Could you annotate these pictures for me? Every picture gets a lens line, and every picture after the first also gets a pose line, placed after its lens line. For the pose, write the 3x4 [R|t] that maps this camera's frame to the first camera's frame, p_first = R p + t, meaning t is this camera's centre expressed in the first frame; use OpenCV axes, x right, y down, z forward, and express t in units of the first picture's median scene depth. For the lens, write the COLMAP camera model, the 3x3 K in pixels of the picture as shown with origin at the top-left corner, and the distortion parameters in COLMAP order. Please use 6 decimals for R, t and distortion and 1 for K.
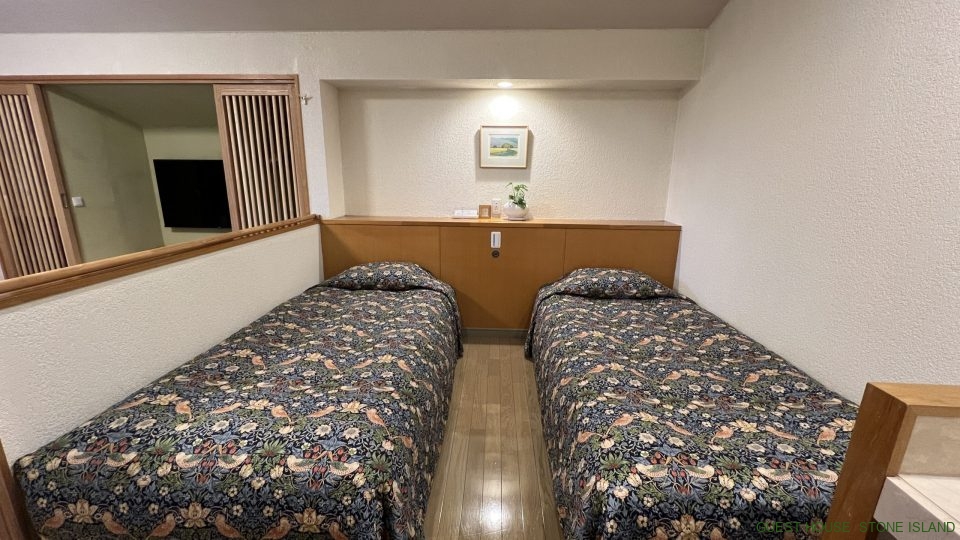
lens RADIAL K [[377.7, 0, 478.8], [0, 377.7, 266.3], [0, 0, 1]] dist [0.001134, 0.000133]
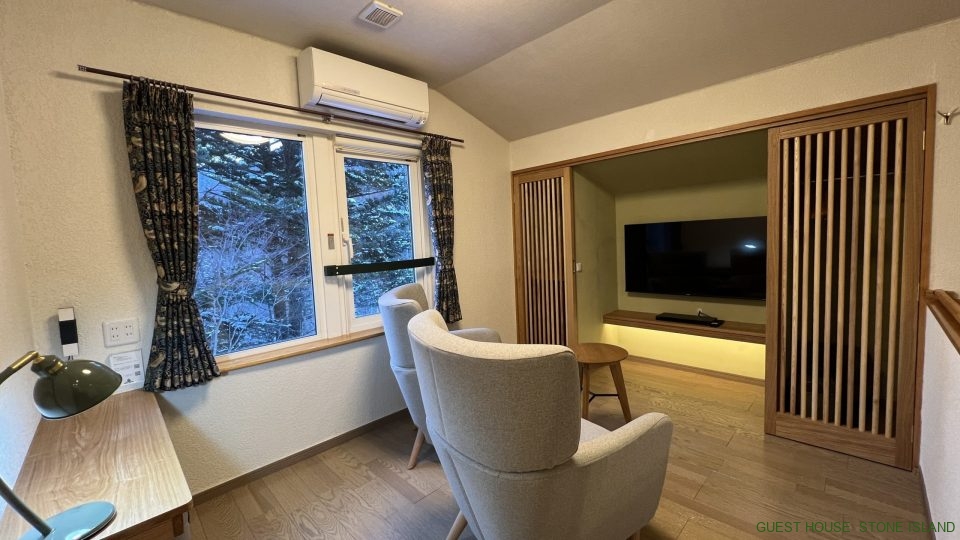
lens RADIAL K [[380.7, 0, 480.0], [0, 380.7, 270.0], [0, 0, 1]] dist [-0.007988, -0.000252]
pose [[0.738074, 0.009580, -0.674651, -0.566740], [-0.099275, 0.990558, -0.094542, -0.034571], [0.667376, 0.136756, 0.732057, 0.018809]]
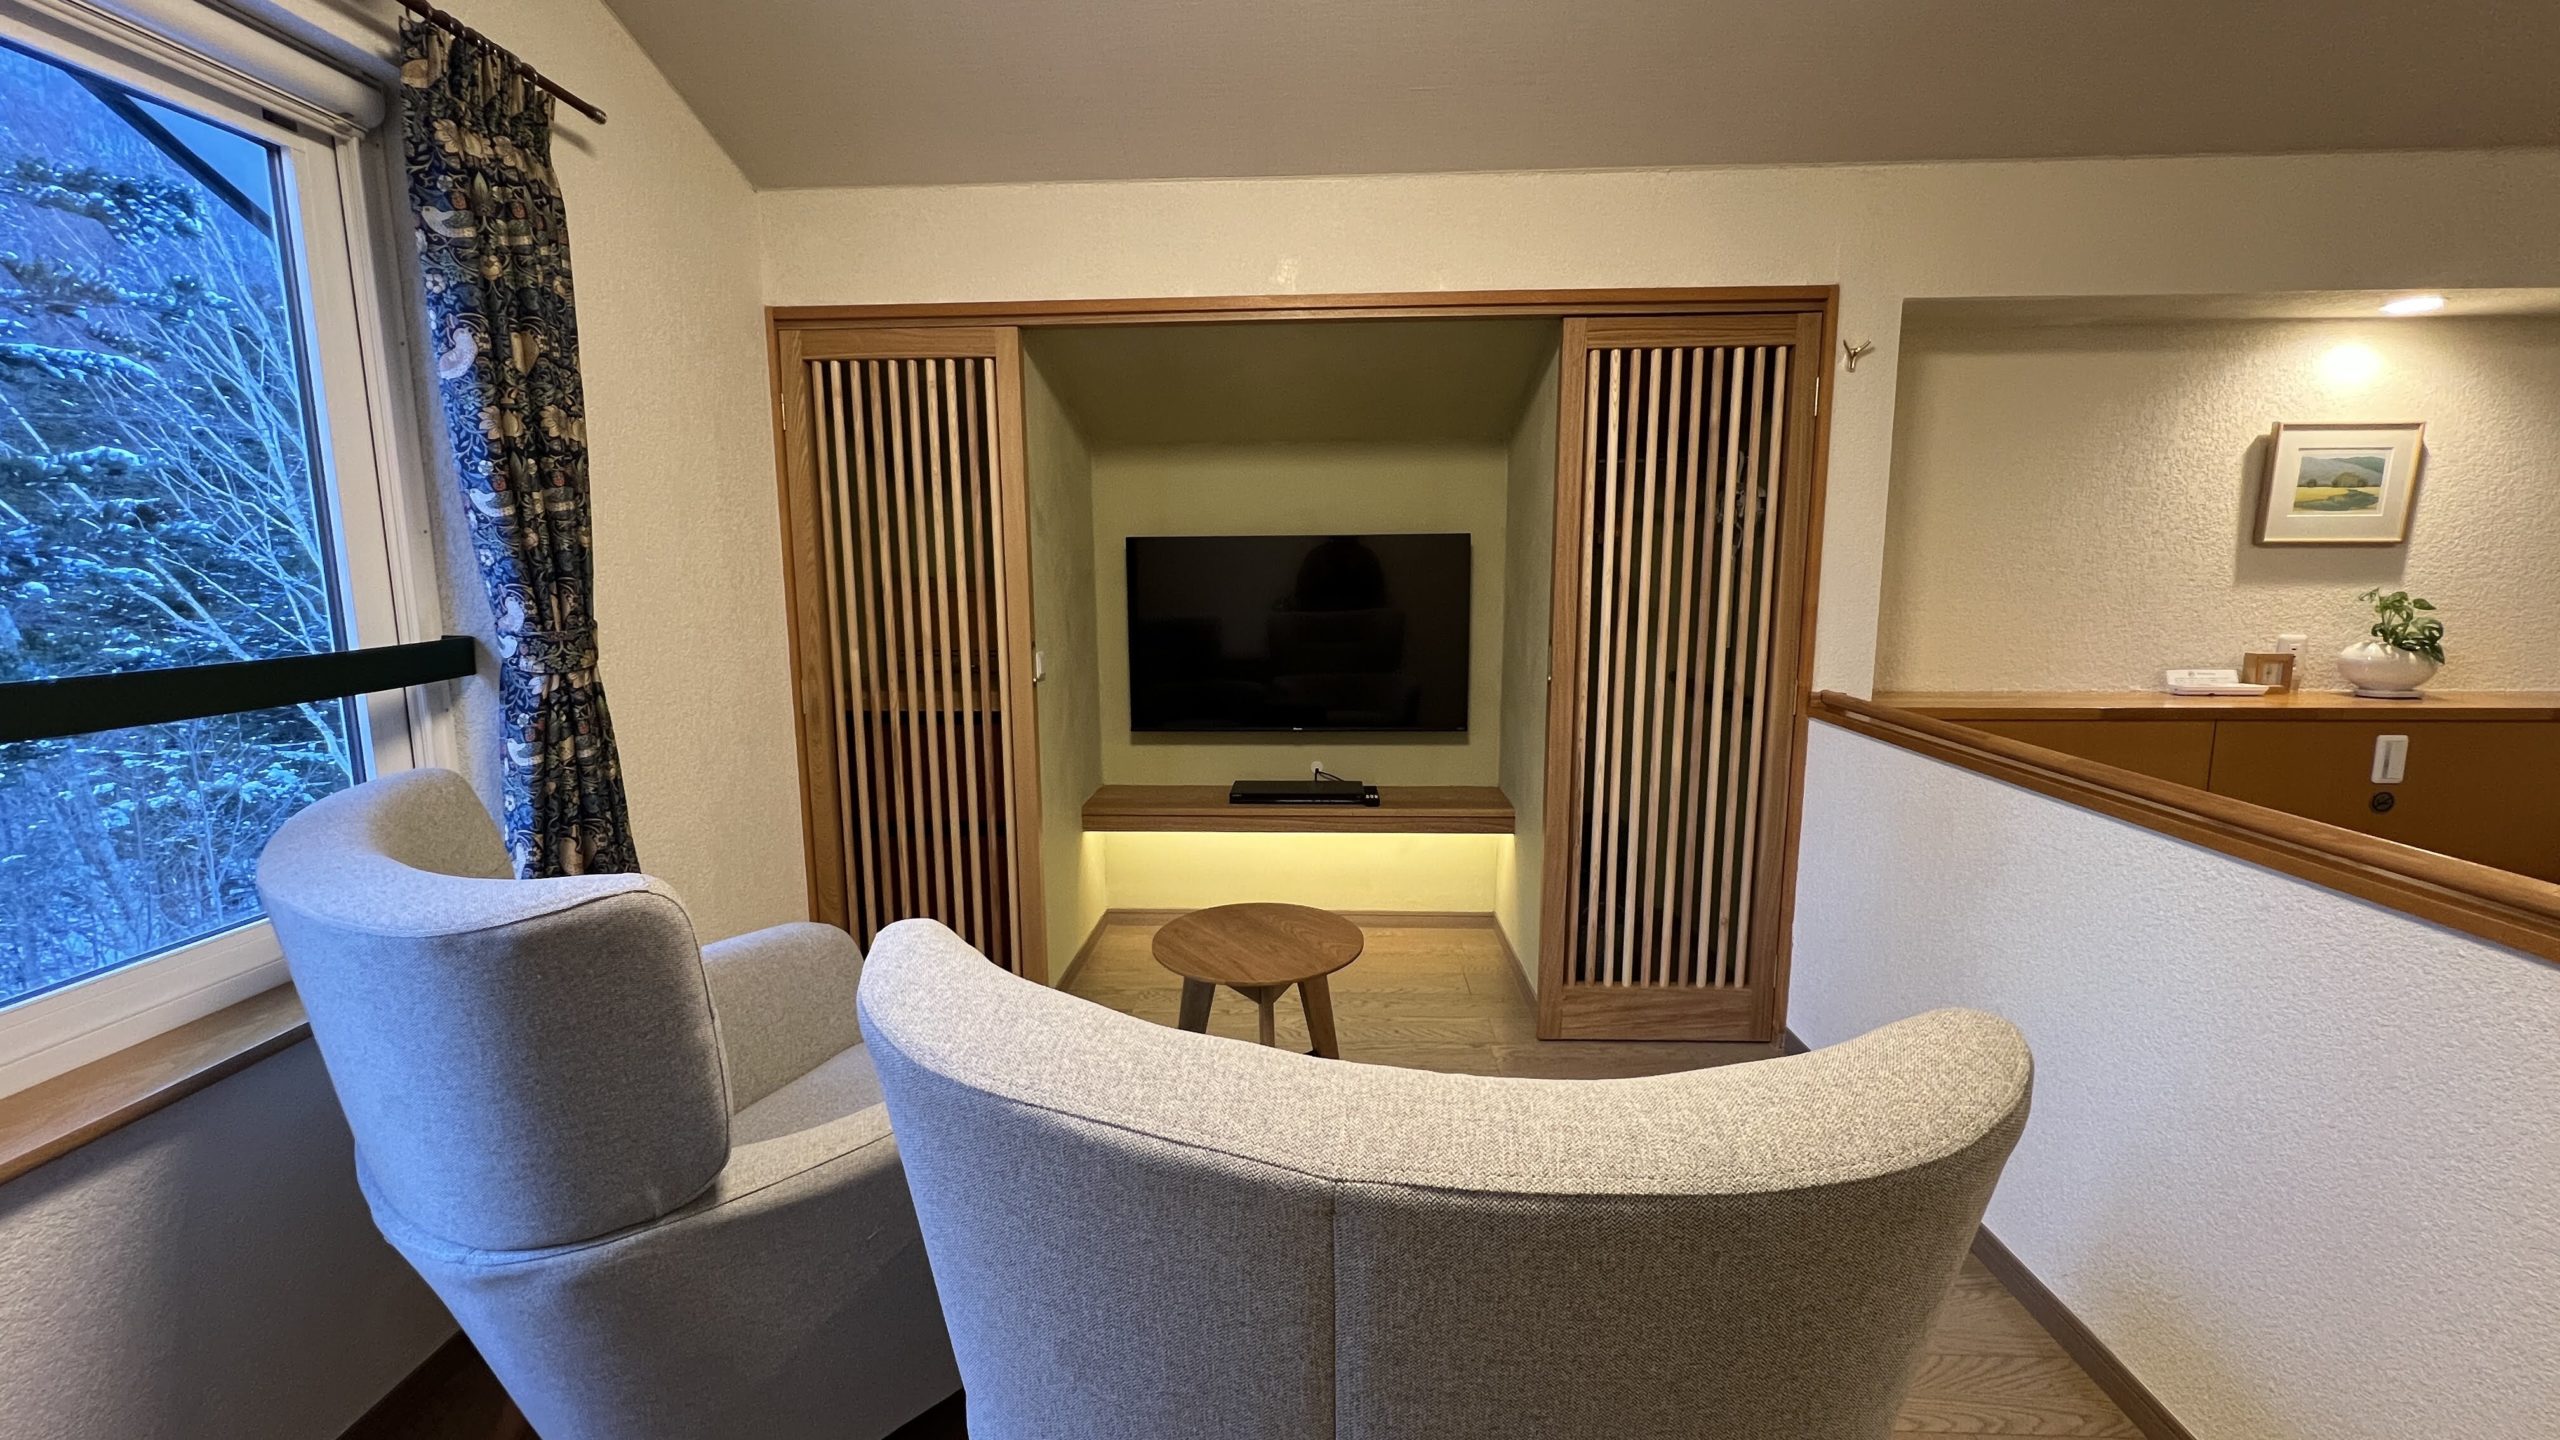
lens RADIAL K [[1015.1, 0, 1280.0], [0, 1015.1, 720.0], [0, 0, 1]] dist [-0.007988, -0.000252]
pose [[0.999831, -0.018380, -0.000571, -0.897807], [0.018287, 0.997073, -0.074237, -0.055387], [0.001934, 0.074214, 0.997240, 0.114246]]
